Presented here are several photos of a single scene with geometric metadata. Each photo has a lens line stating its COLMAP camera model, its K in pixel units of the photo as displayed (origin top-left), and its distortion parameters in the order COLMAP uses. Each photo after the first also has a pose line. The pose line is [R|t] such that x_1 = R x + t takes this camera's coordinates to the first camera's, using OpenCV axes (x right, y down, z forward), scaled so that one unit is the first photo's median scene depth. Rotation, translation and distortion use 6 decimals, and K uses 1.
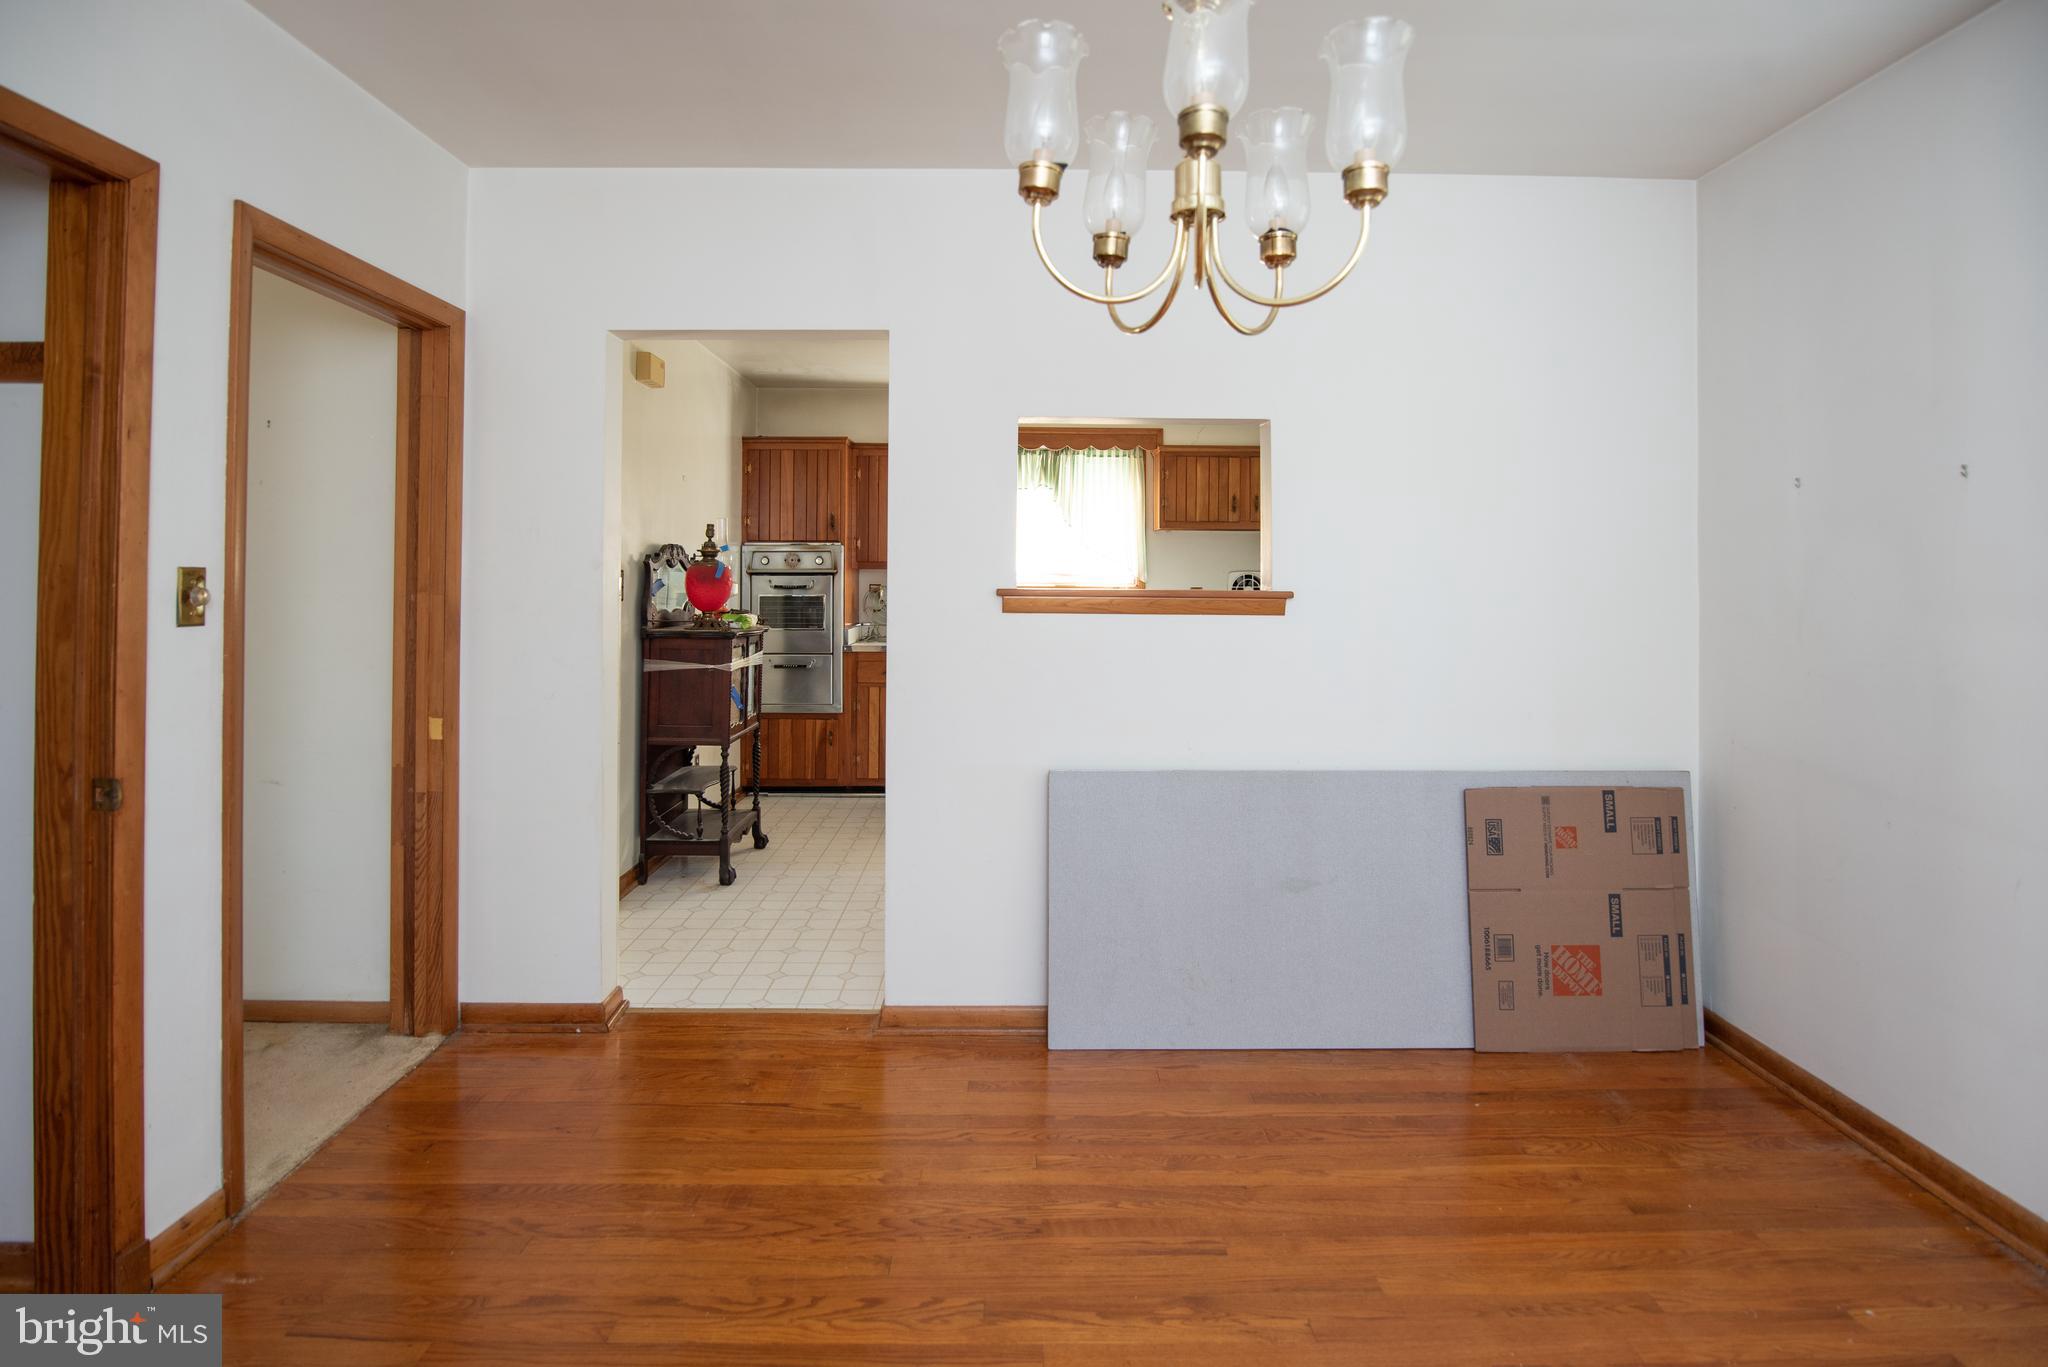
lens RADIAL K [[1054.4, 0, 1027.7], [0, 1054.4, 565.8], [0, 0, 1]] dist [-0.019711, 0.002810]
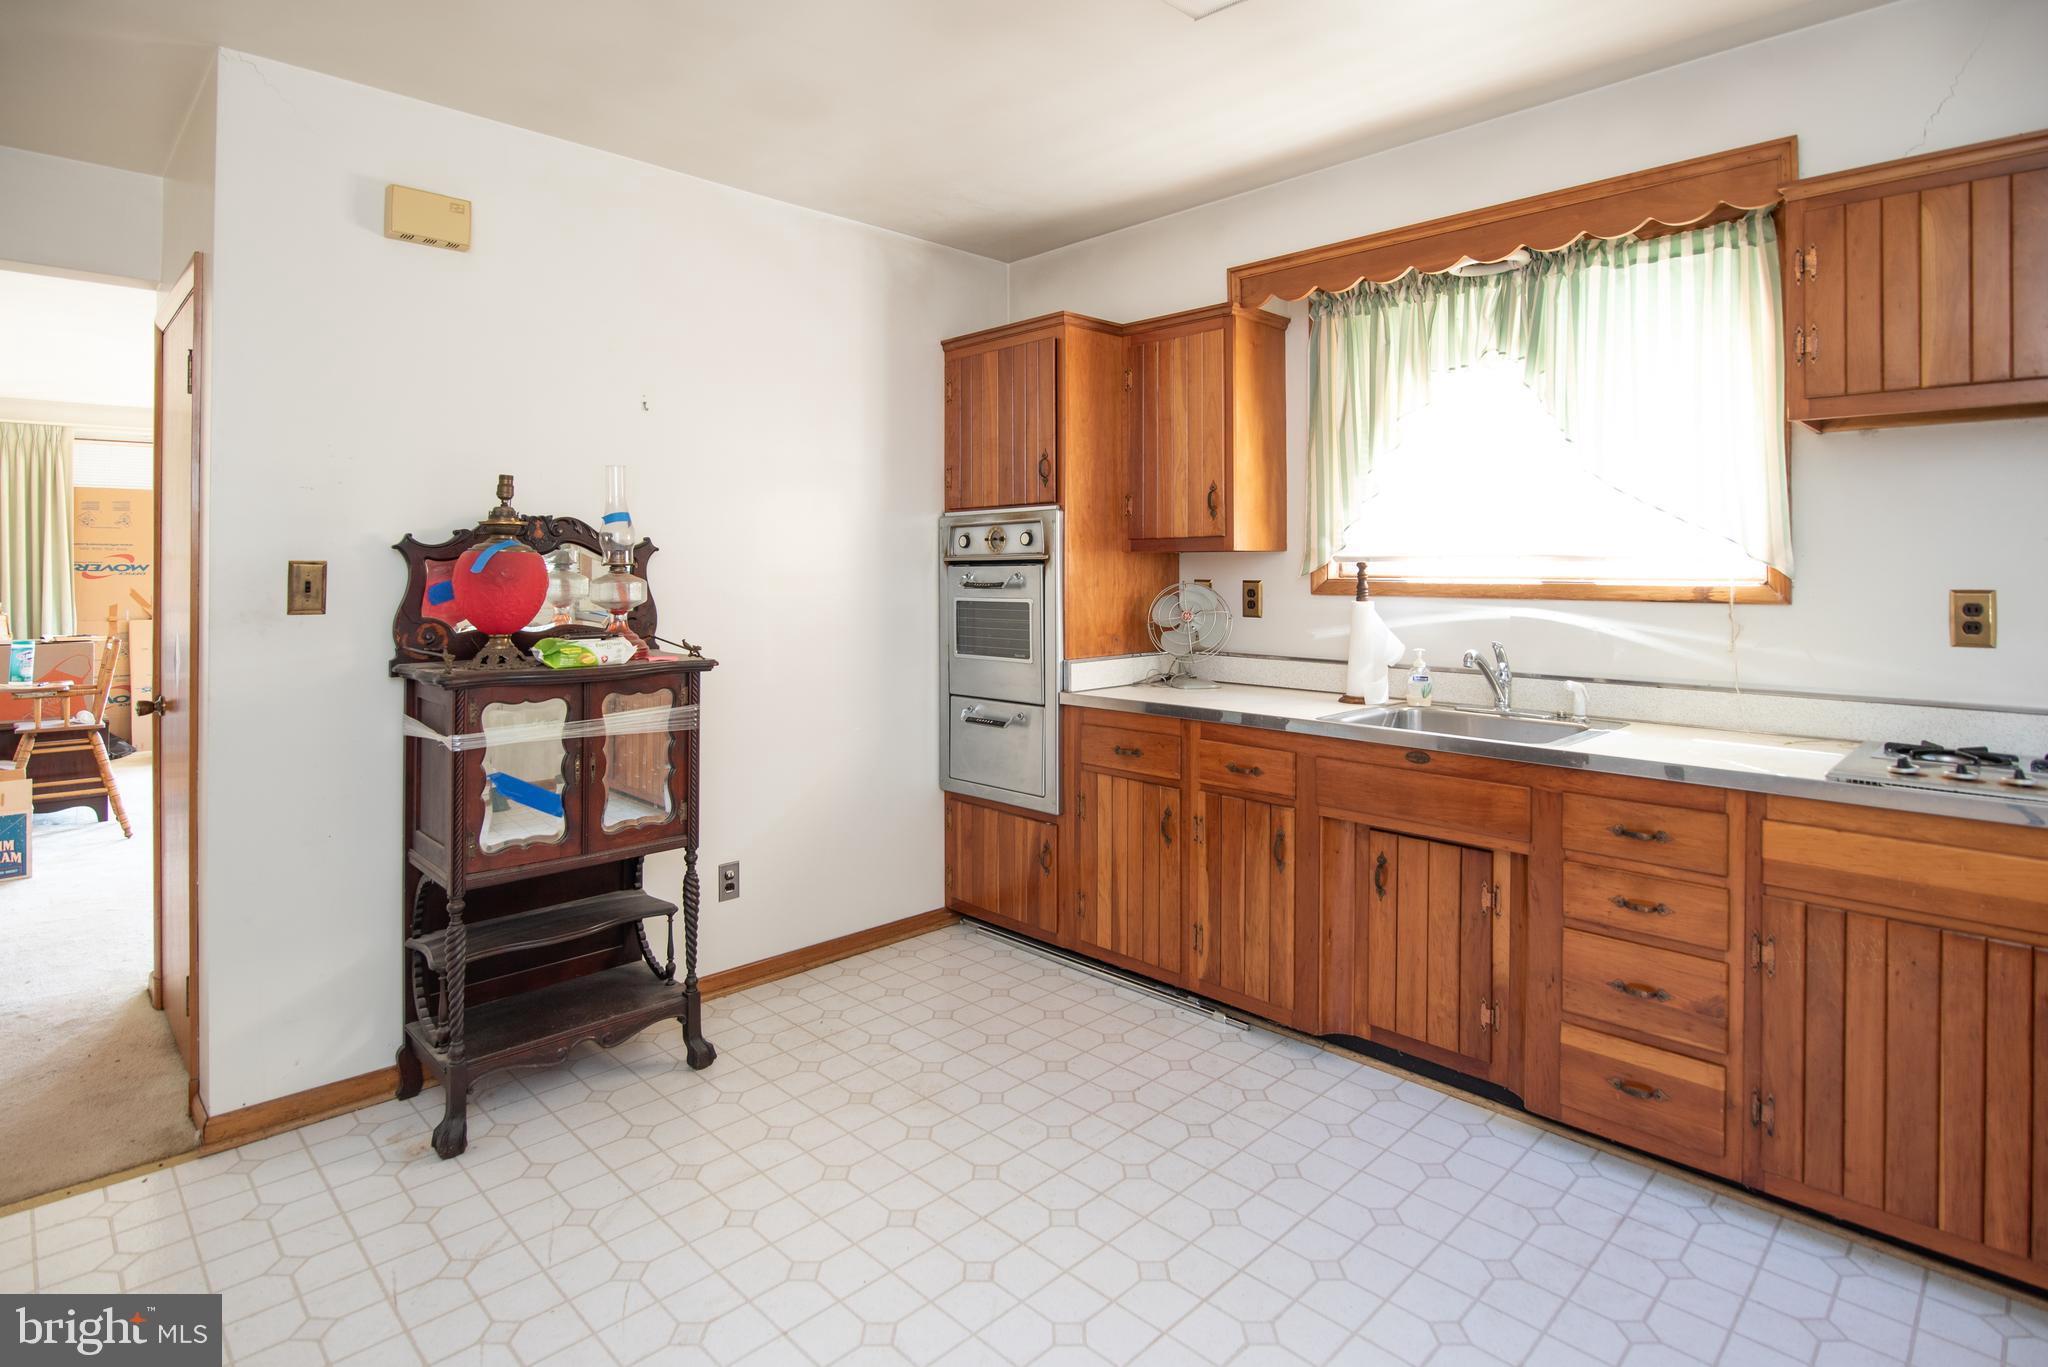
lens RADIAL K [[1054.4, 0, 1067.1], [0, 1054.4, 585.1], [0, 0, 1]] dist [-0.019711, 0.002810]
pose [[0.703223, 0.005102, -0.710951, 0.437888], [0.016271, 0.999597, 0.023267, 0.014246], [0.710783, -0.027930, 0.702857, 1.250644]]
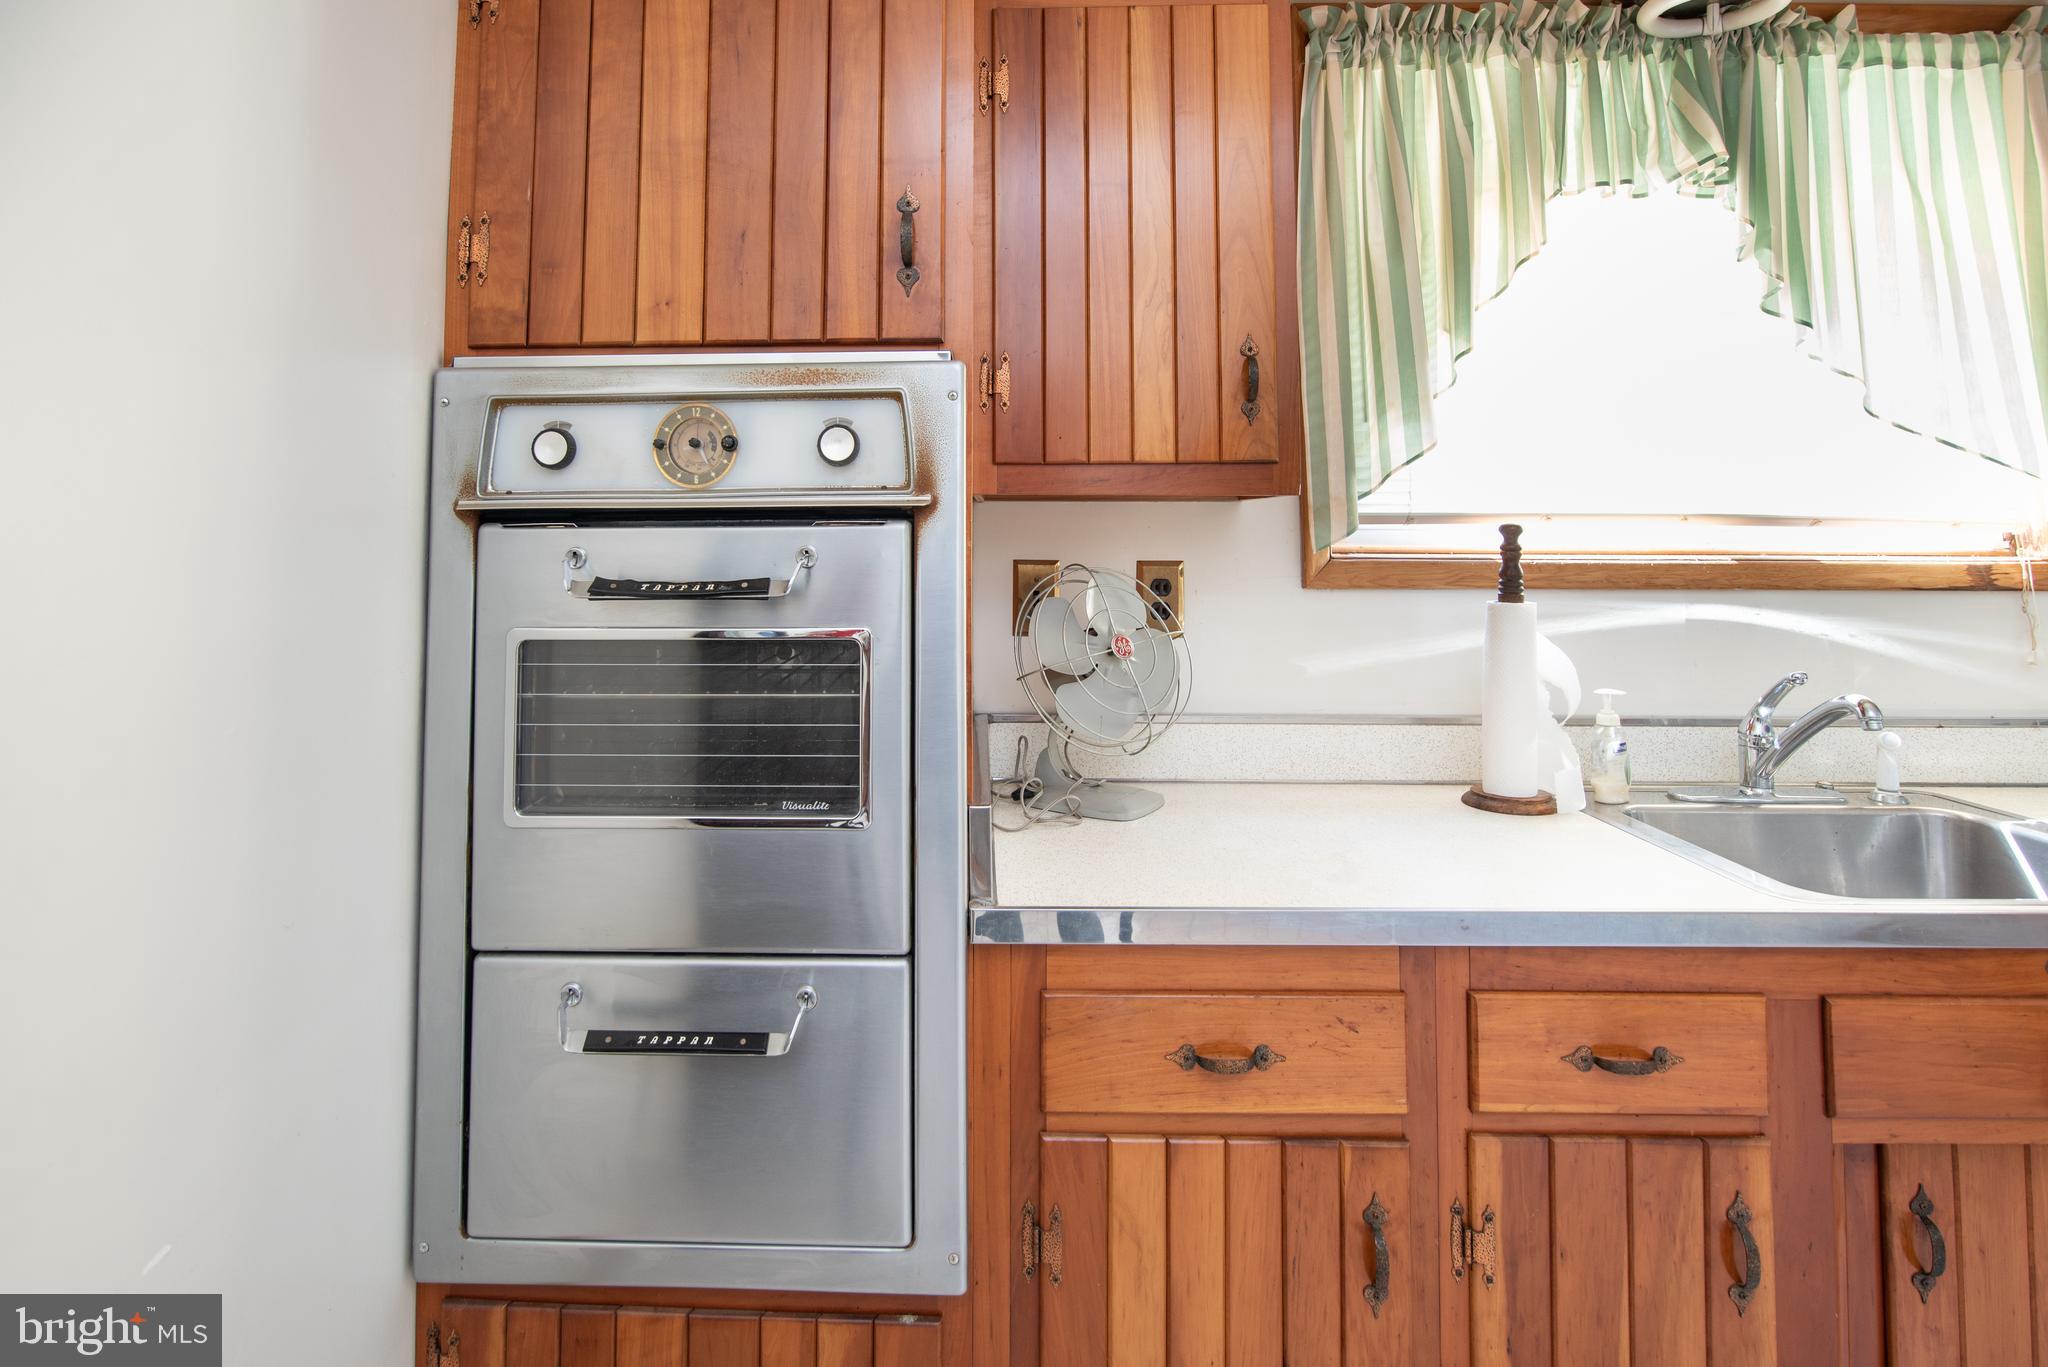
lens RADIAL K [[1054.4, 0, 993.2], [0, 1054.4, 469.2], [0, 0, 1]] dist [-0.019711, 0.002810]
pose [[0.998819, -0.005299, -0.048286, -0.326161], [0.003127, 0.998984, -0.044957, 0.015678], [0.048475, 0.044753, 0.997821, 1.646740]]
